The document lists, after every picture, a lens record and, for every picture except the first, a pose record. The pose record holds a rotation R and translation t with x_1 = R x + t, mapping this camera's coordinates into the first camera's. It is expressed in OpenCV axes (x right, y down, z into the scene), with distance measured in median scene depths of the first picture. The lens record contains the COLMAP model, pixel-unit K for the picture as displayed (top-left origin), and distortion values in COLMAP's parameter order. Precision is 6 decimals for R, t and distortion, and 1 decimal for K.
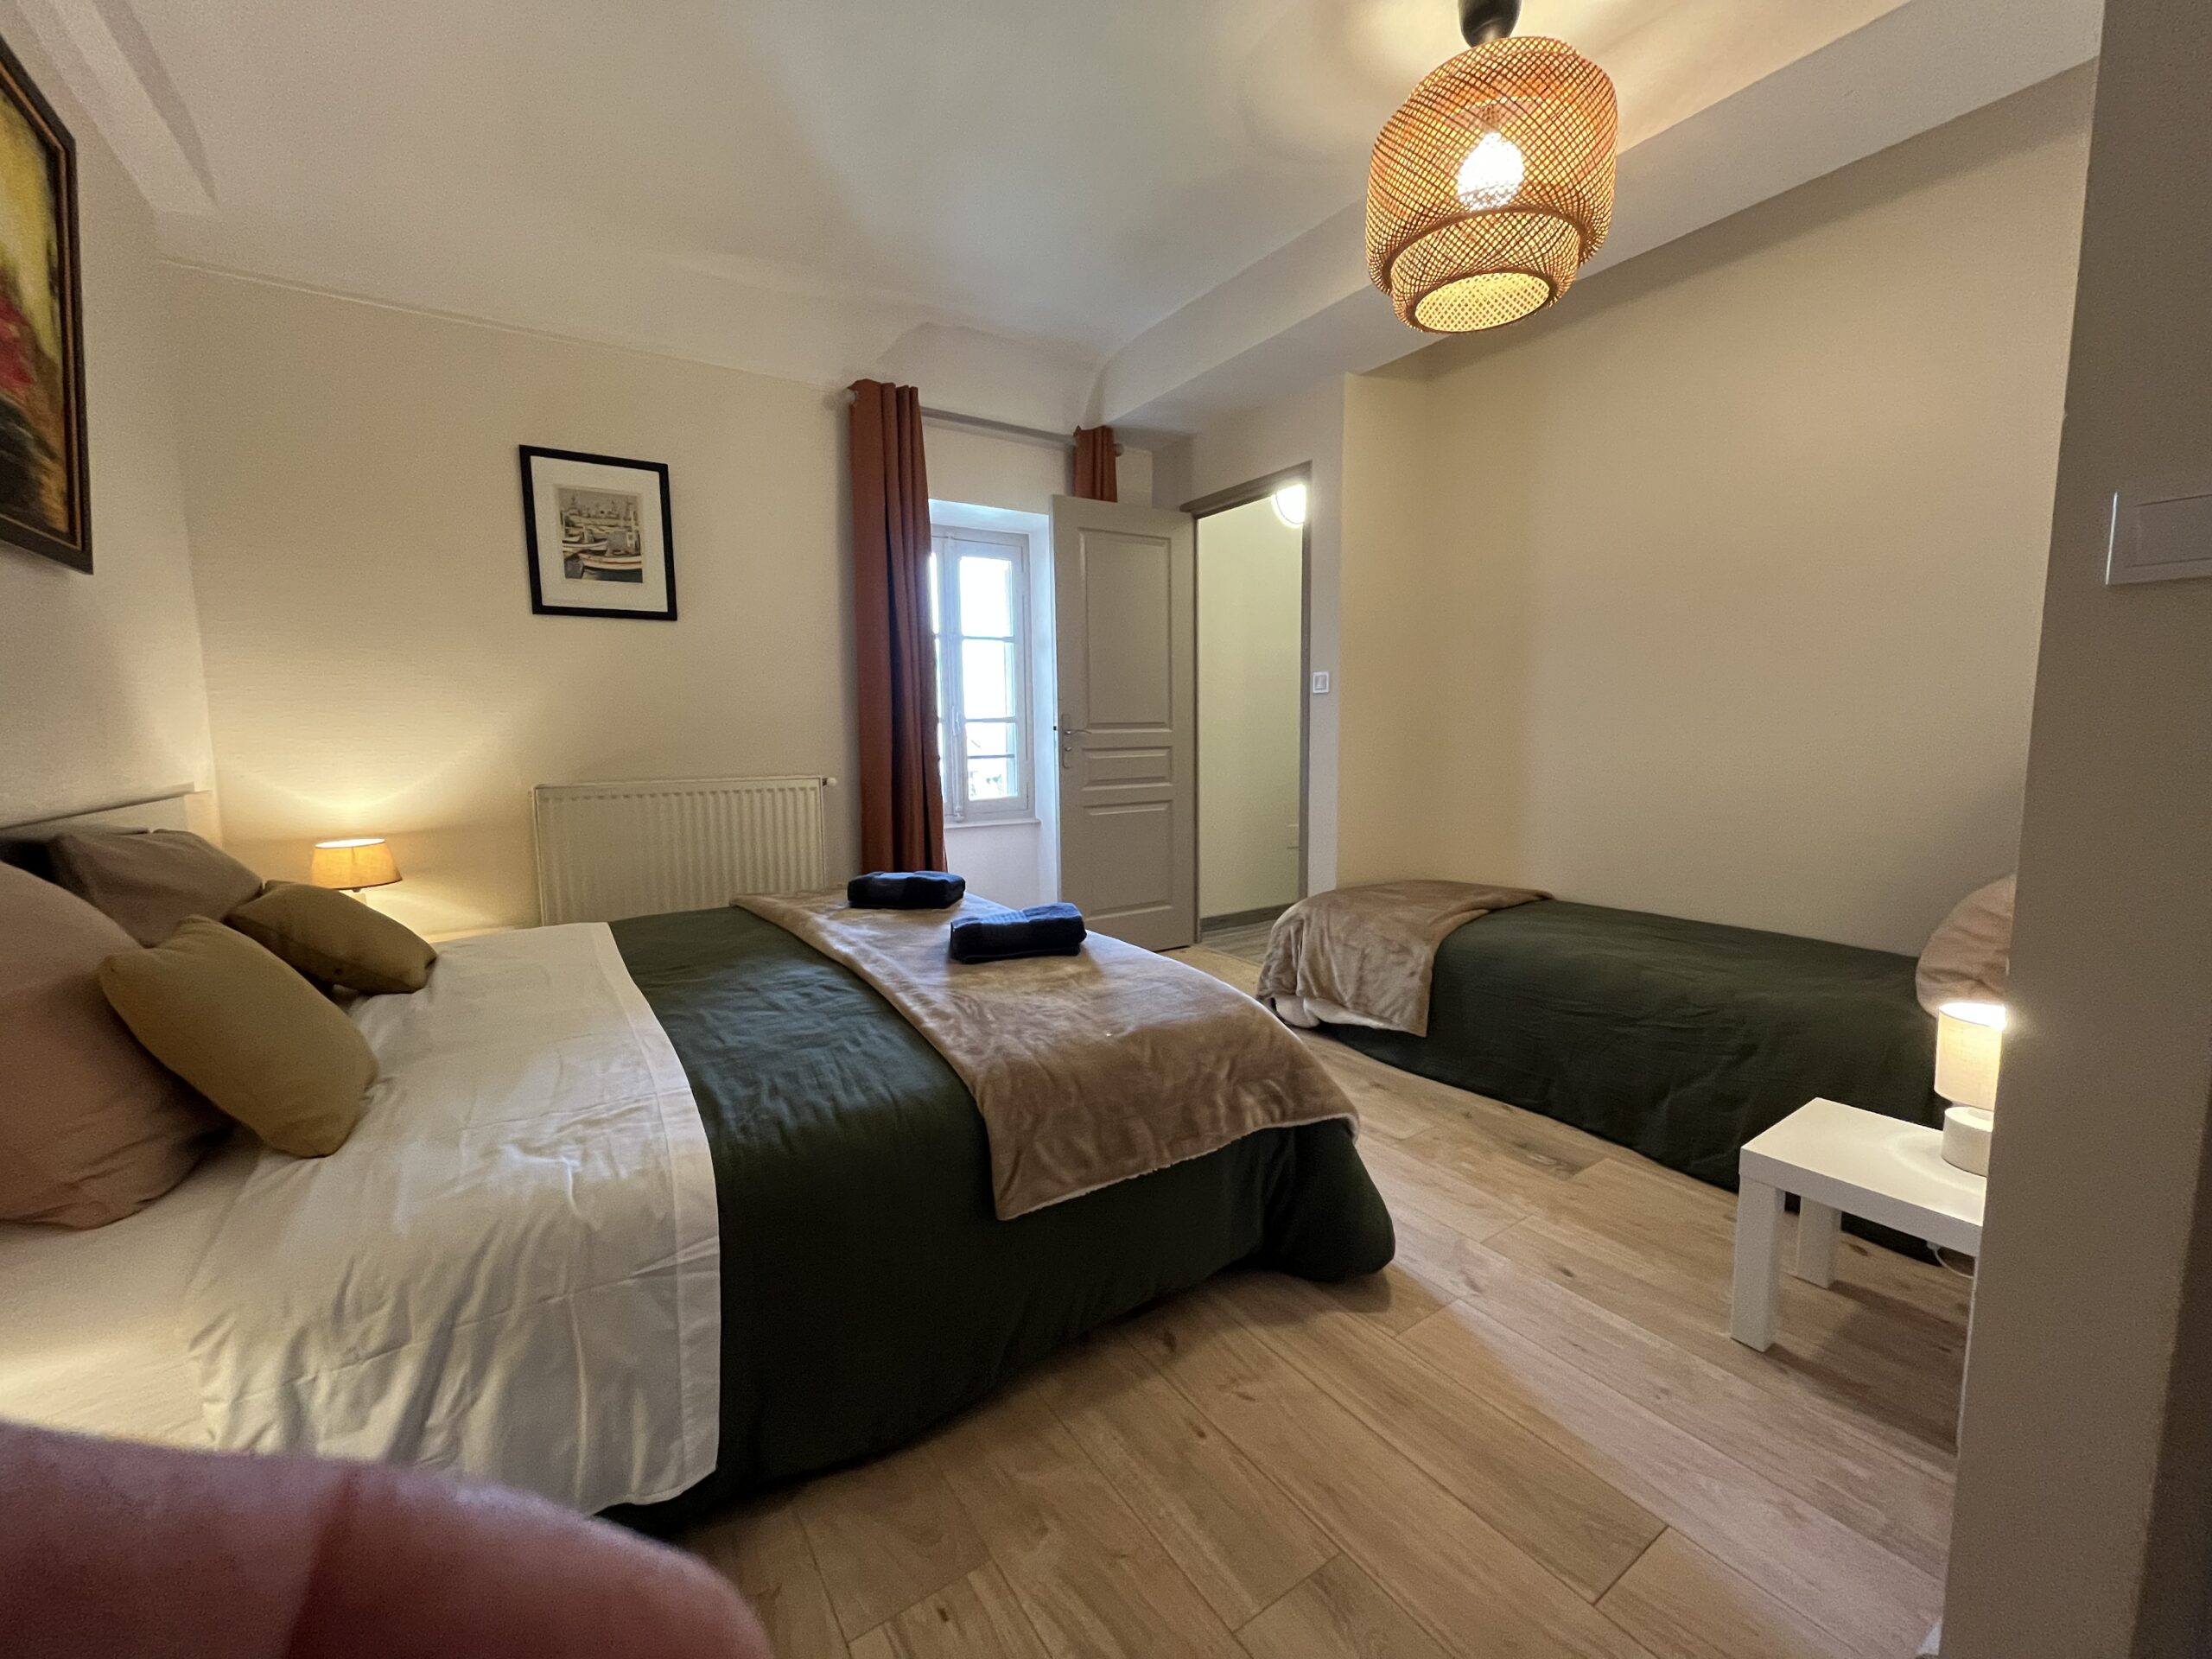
lens RADIAL K [[887.6, 0, 1099.1], [0, 887.6, 826.9], [0, 0, 1]] dist [-0.009152, 0.001594]
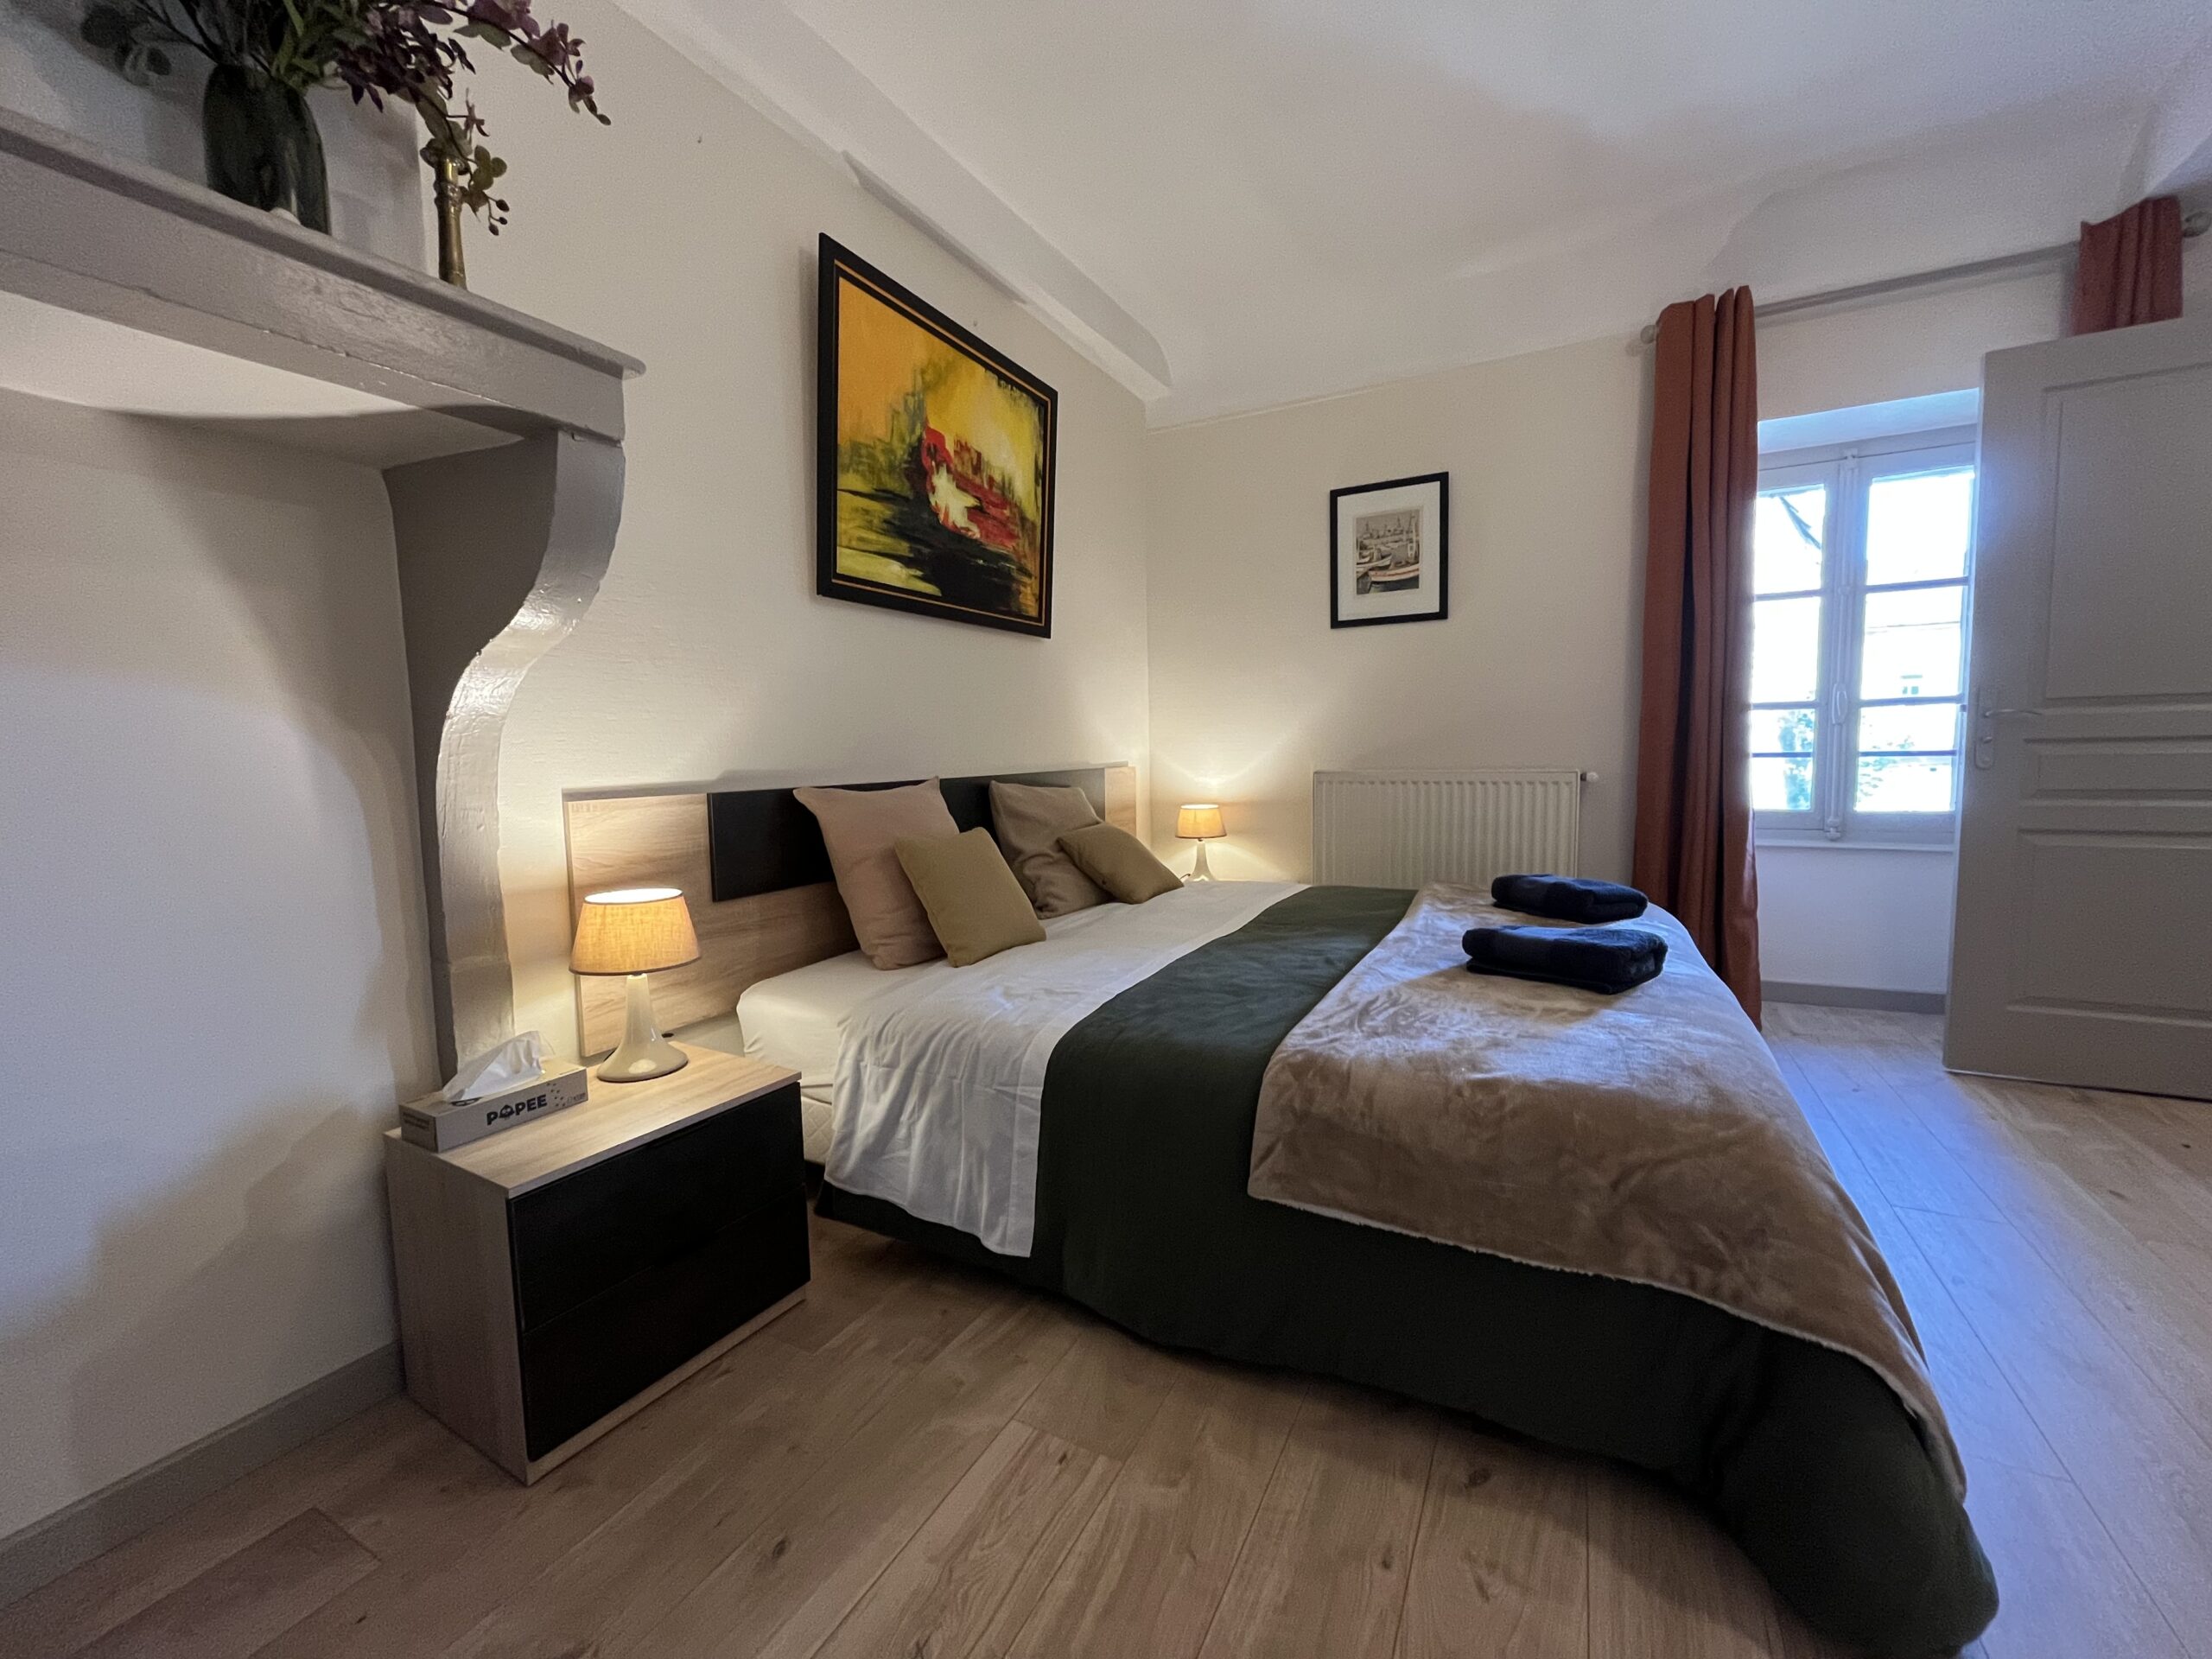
lens RADIAL K [[887.6, 0, 1099.3], [0, 887.6, 827.4], [0, 0, 1]] dist [-0.009152, 0.001594]
pose [[0.471942, 0.078465, -0.878131, 0.483529], [-0.081870, 0.995628, 0.044964, 0.000465], [0.877820, 0.050672, 0.476302, 0.262014]]
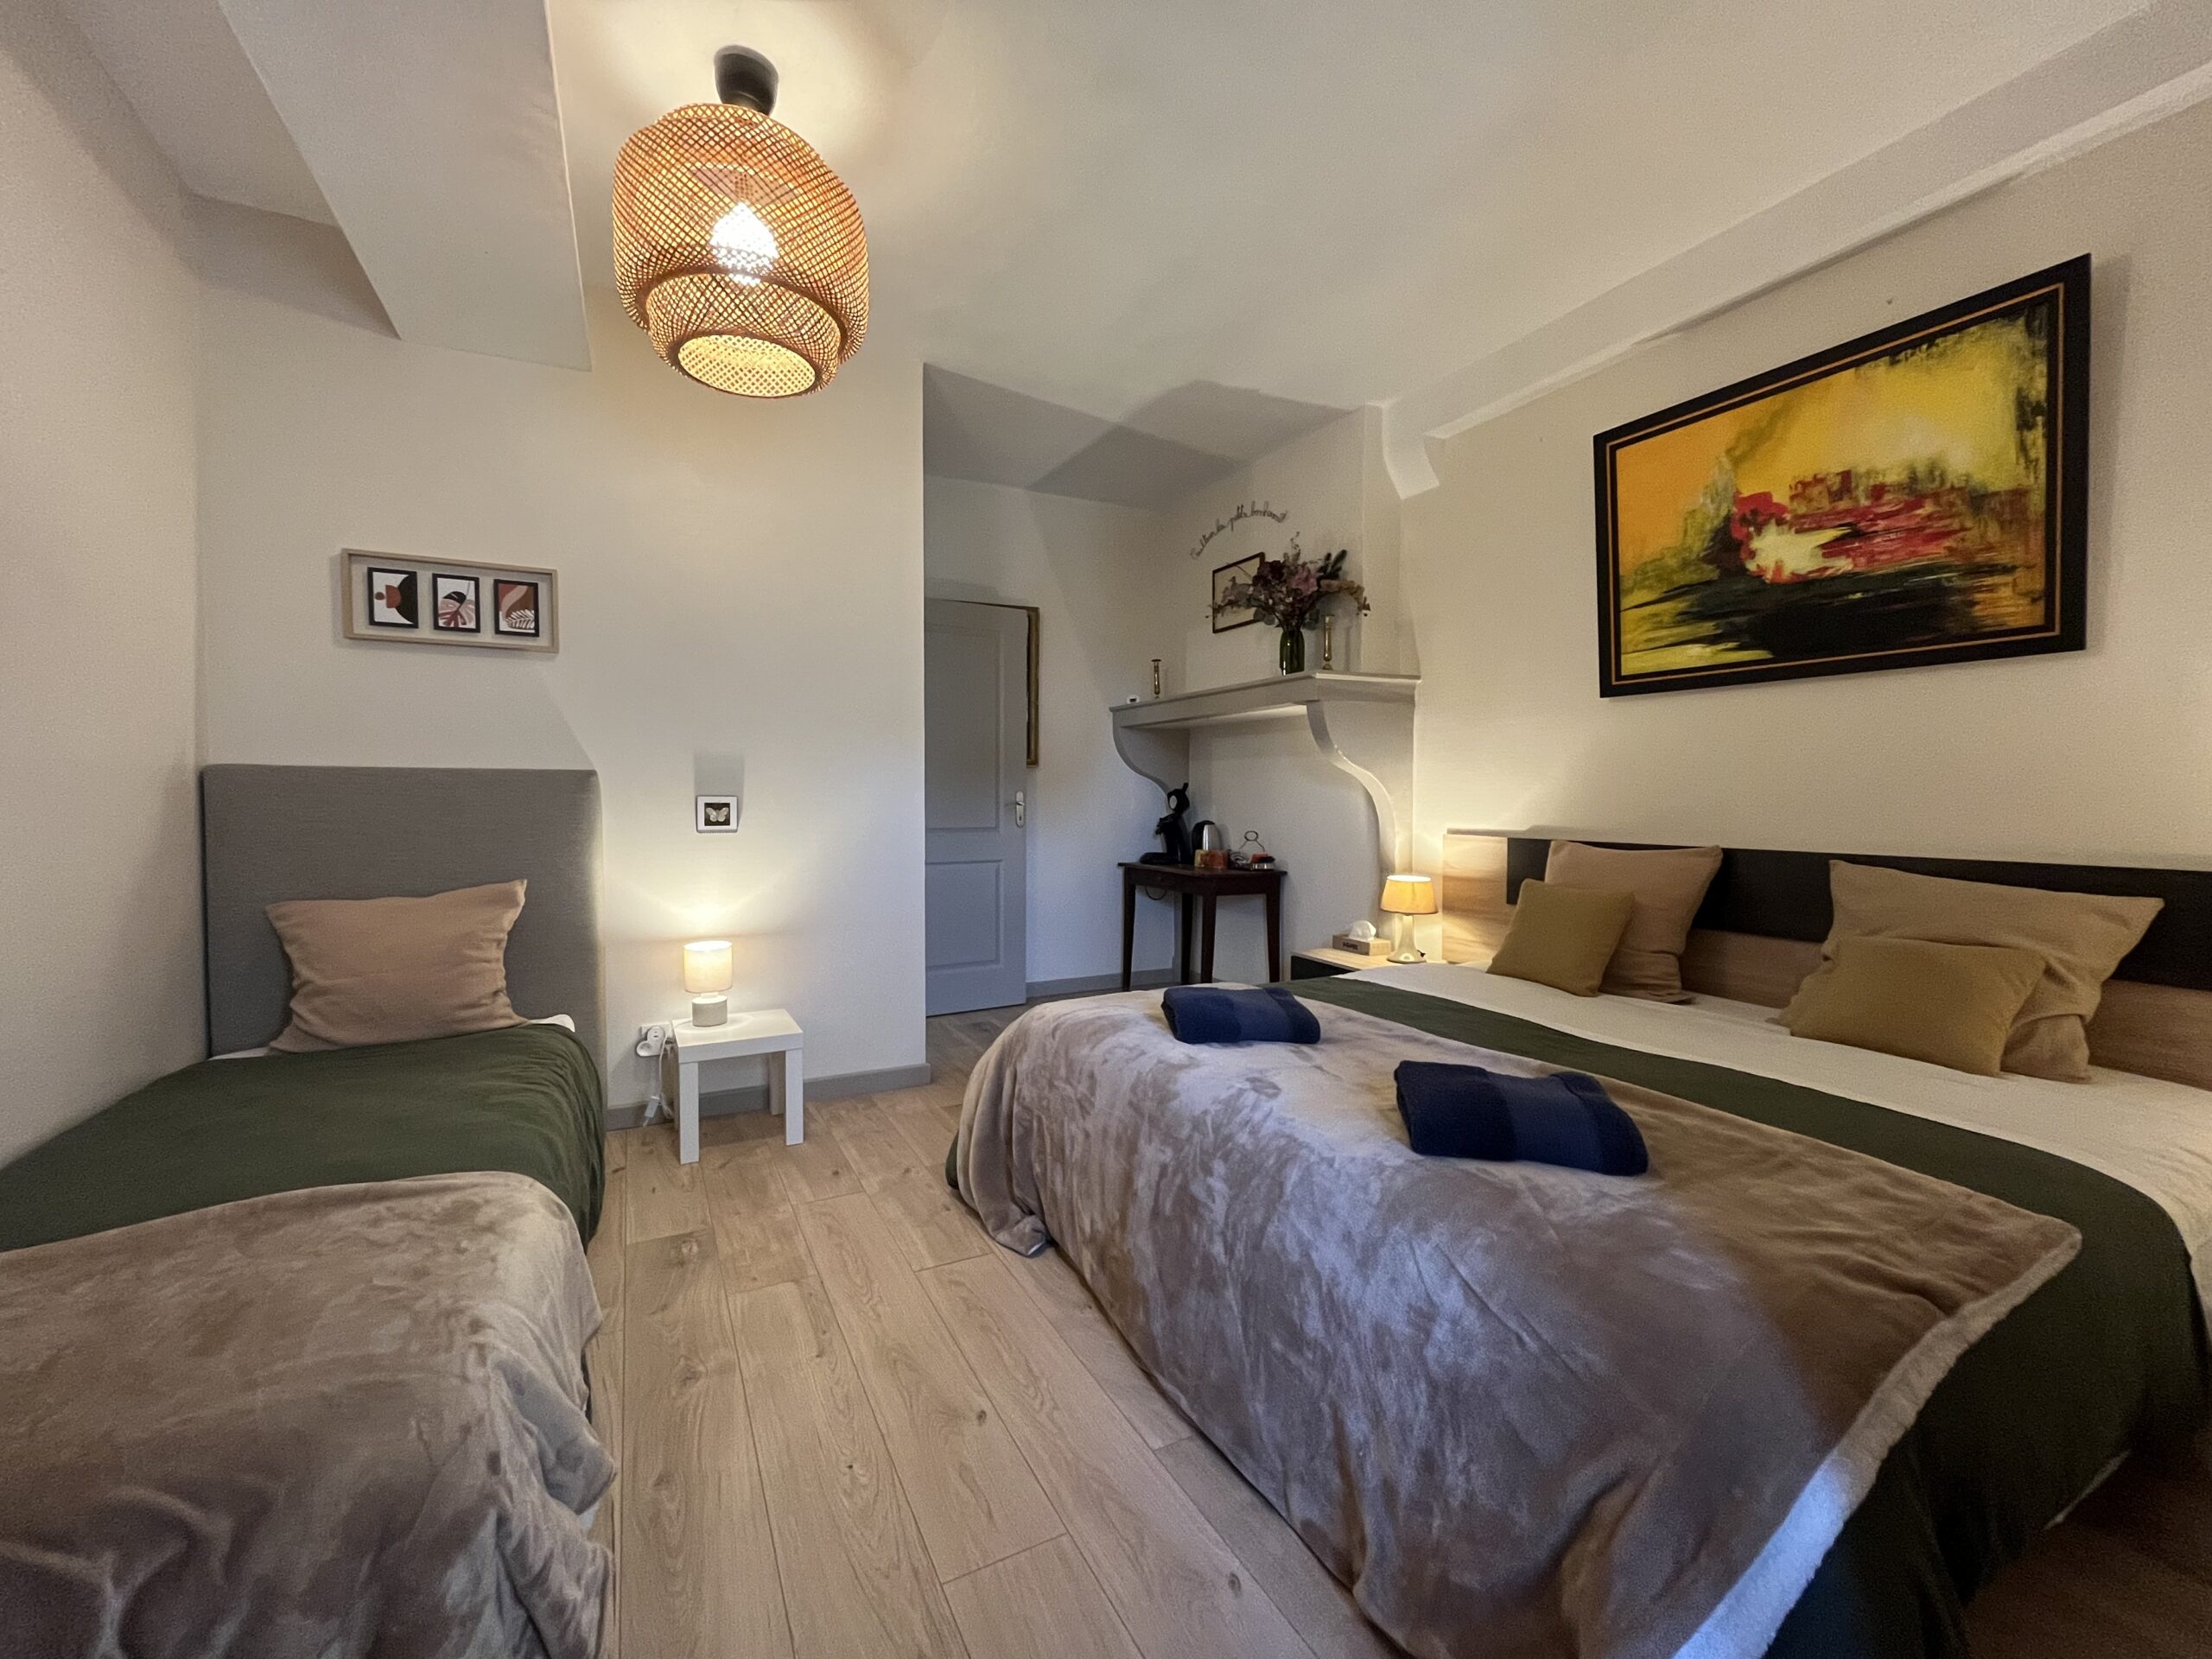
lens RADIAL K [[887.6, 0, 1099.5], [0, 887.6, 819.6], [0, 0, 1]] dist [-0.009152, 0.001594]
pose [[-0.994705, 0.006107, 0.102592, -0.053295], [0.020183, 0.990402, 0.136737, -0.252164], [-0.100772, 0.138084, -0.985281, 2.213504]]
